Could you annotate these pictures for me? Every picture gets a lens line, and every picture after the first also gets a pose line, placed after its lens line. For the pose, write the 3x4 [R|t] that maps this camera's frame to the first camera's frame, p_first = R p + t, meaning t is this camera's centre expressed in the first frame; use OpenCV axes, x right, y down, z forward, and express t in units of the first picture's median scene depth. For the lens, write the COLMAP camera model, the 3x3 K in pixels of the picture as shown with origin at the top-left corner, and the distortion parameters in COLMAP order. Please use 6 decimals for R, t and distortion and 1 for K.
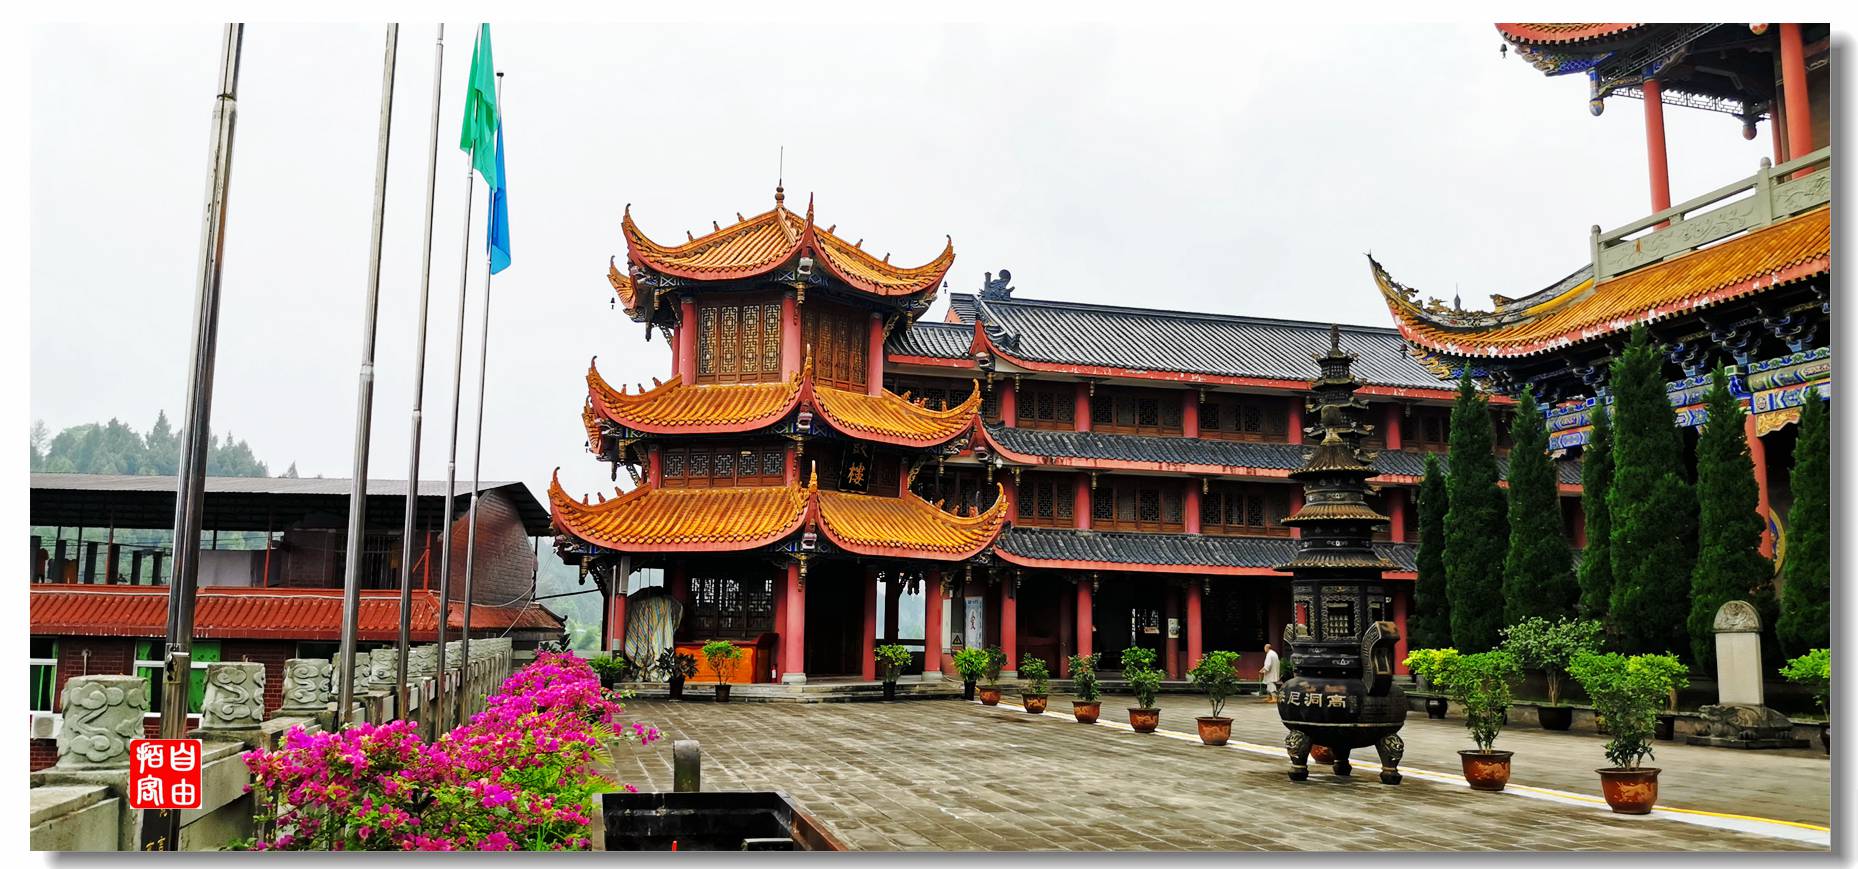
lens RADIAL K [[1352.7, 0, 929.0], [0, 1352.7, 434.5], [0, 0, 1]] dist [0.003251, -0.000130]
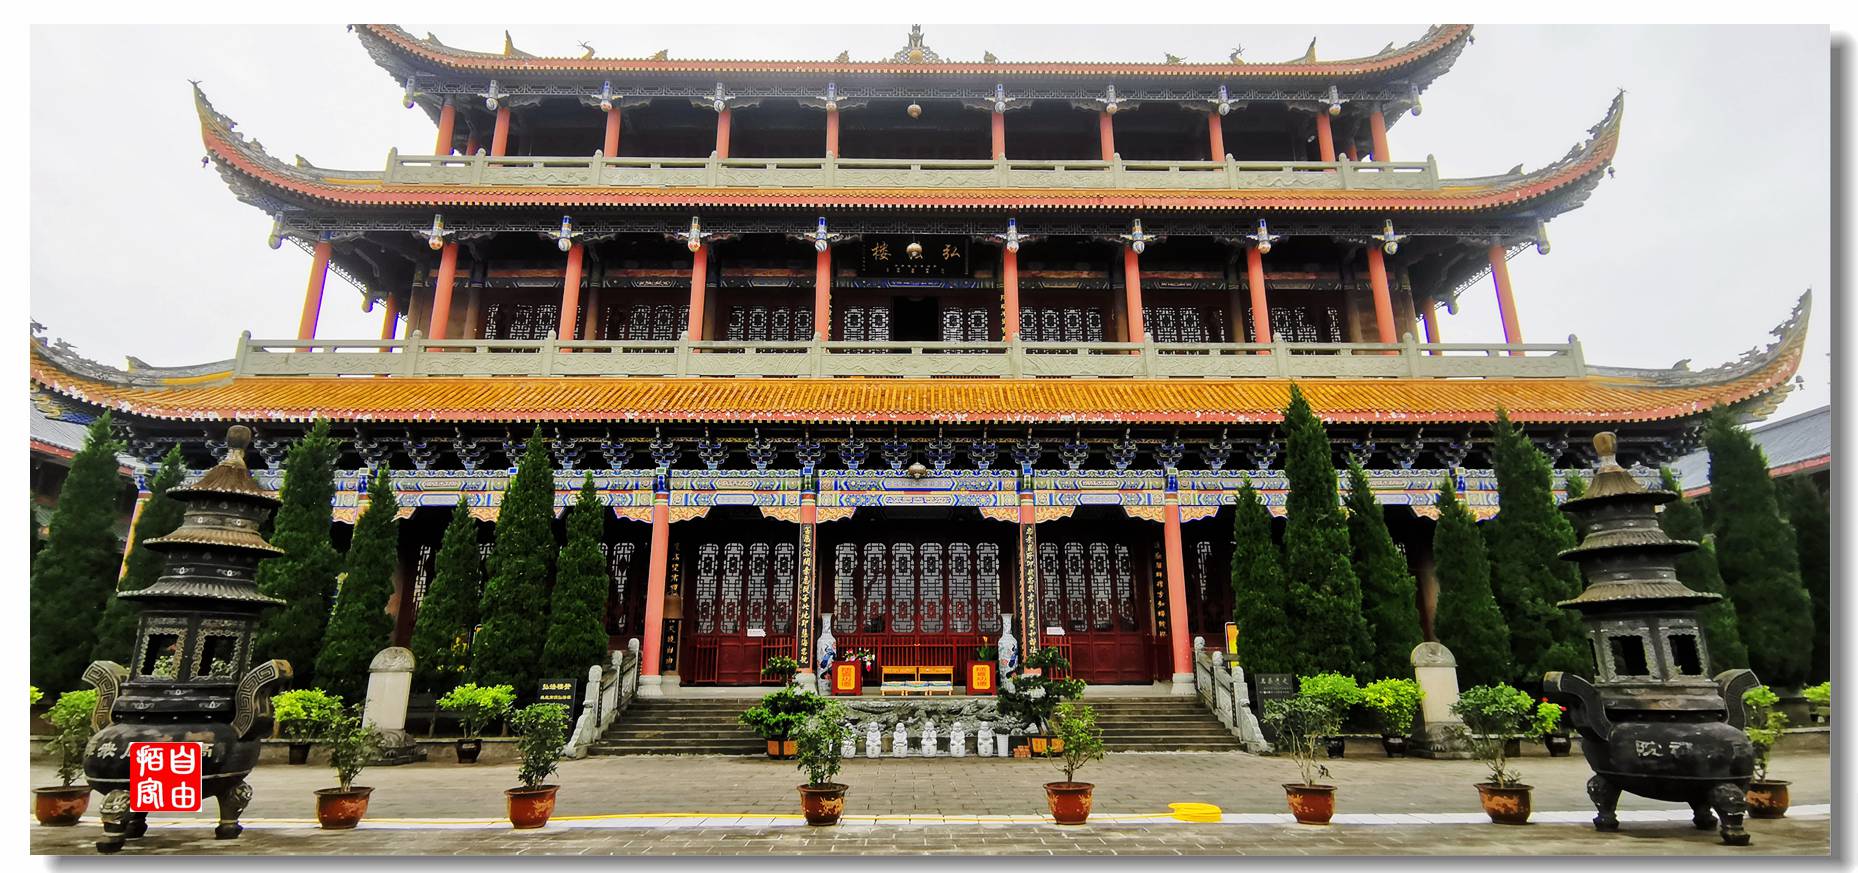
lens RADIAL K [[896.9, 0, 929.0], [0, 896.9, 436.5], [0, 0, 1]] dist [-0.000976, 0.000065]
pose [[0.271103, 0.247969, 0.930061, -0.100491], [-0.144510, 0.965781, -0.215370, 0.032865], [-0.951641, -0.076016, 0.297660, 0.227722]]
